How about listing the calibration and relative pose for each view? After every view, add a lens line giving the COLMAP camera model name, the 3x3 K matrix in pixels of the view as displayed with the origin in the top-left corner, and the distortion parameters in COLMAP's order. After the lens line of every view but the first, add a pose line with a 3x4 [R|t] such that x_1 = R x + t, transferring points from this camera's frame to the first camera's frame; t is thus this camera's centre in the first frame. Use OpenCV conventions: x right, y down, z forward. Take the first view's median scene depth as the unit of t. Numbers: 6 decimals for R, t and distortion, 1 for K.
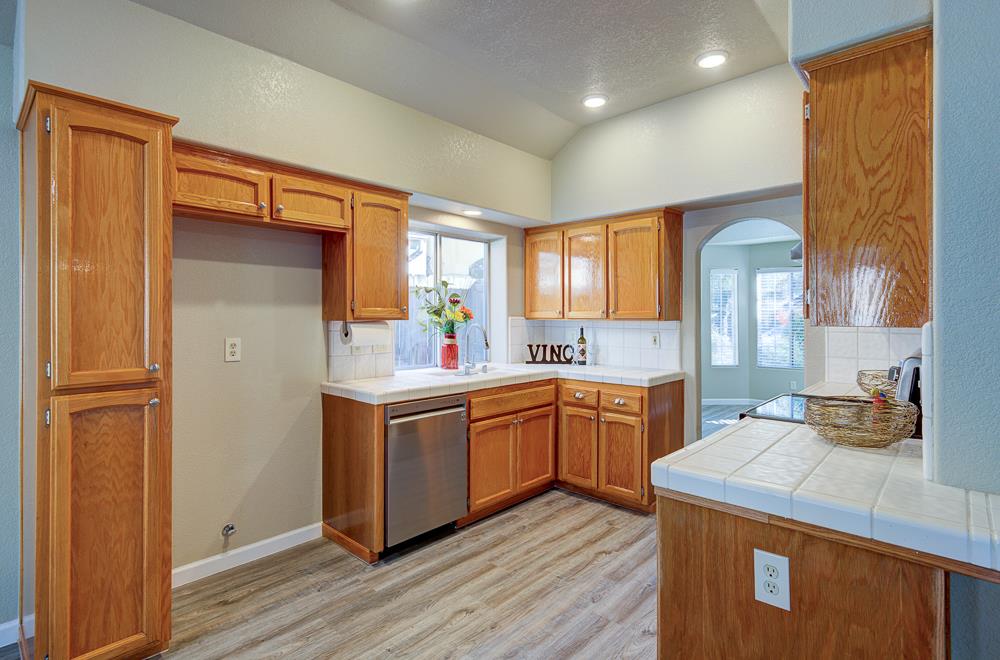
lens RADIAL K [[509.0, 0, 518.1], [0, 509.0, 333.0], [0, 0, 1]] dist [-0.005056, 0.003810]
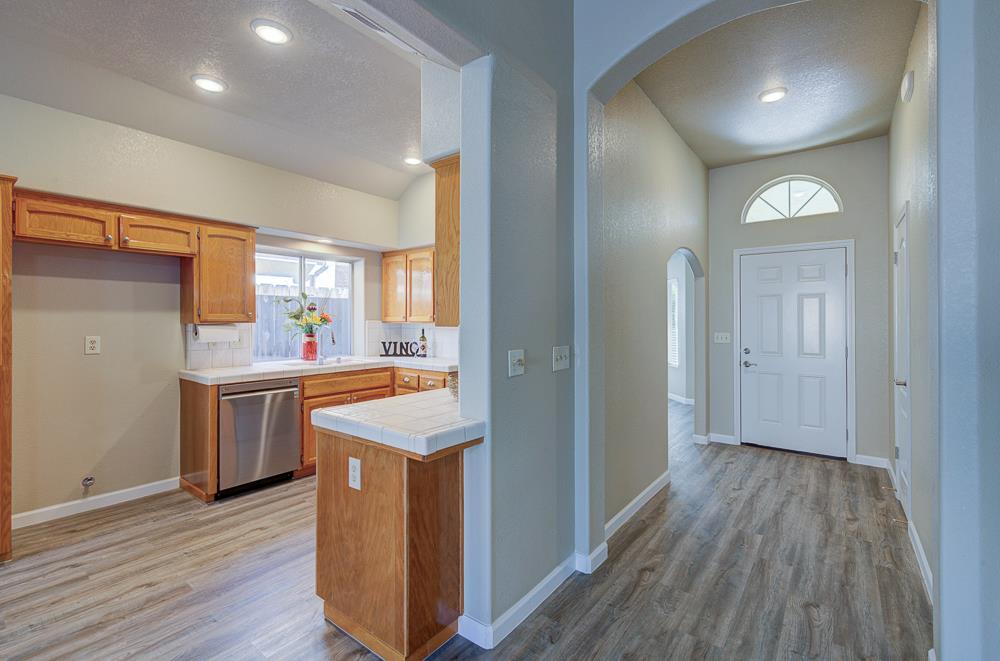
lens RADIAL K [[443.7, 0, 526.7], [0, 443.7, 334.1], [0, 0, 1]] dist [0.000701, 0.001136]
pose [[0.994849, -0.000878, 0.101367, 0.405424], [0.001040, 0.999998, -0.001548, 0.007190], [-0.101366, 0.001645, 0.994848, -0.242161]]
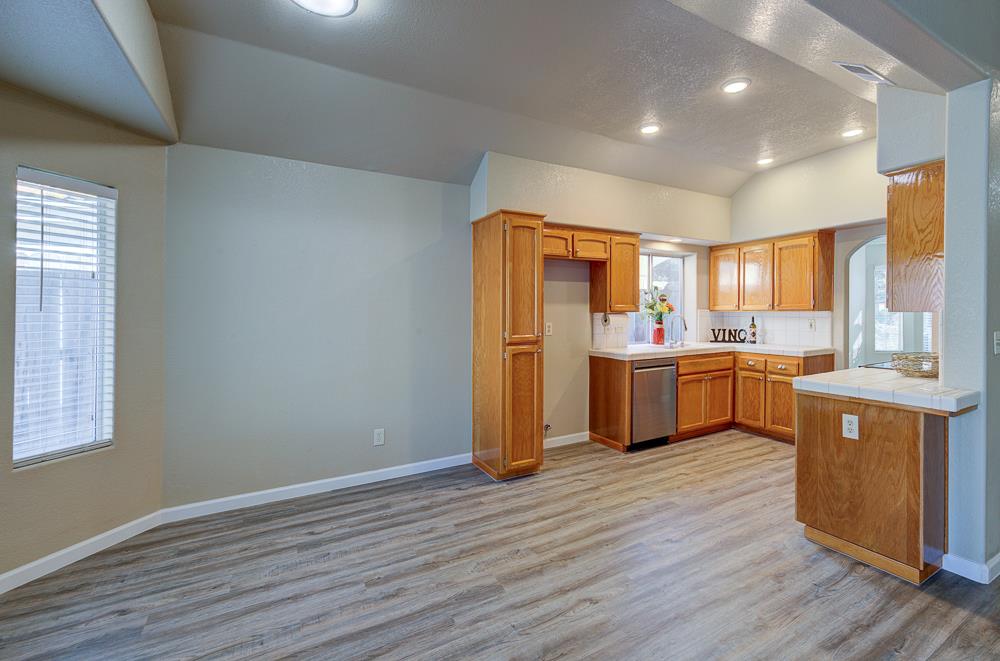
lens RADIAL K [[473.9, 0, 553.6], [0, 473.9, 335.3], [0, 0, 1]] dist [0.010664, 0.002572]
pose [[0.965194, 0.003955, -0.261507, -0.089826], [0.001167, 0.999811, 0.019428, 0.020495], [0.261534, -0.019058, 0.965006, -0.579368]]
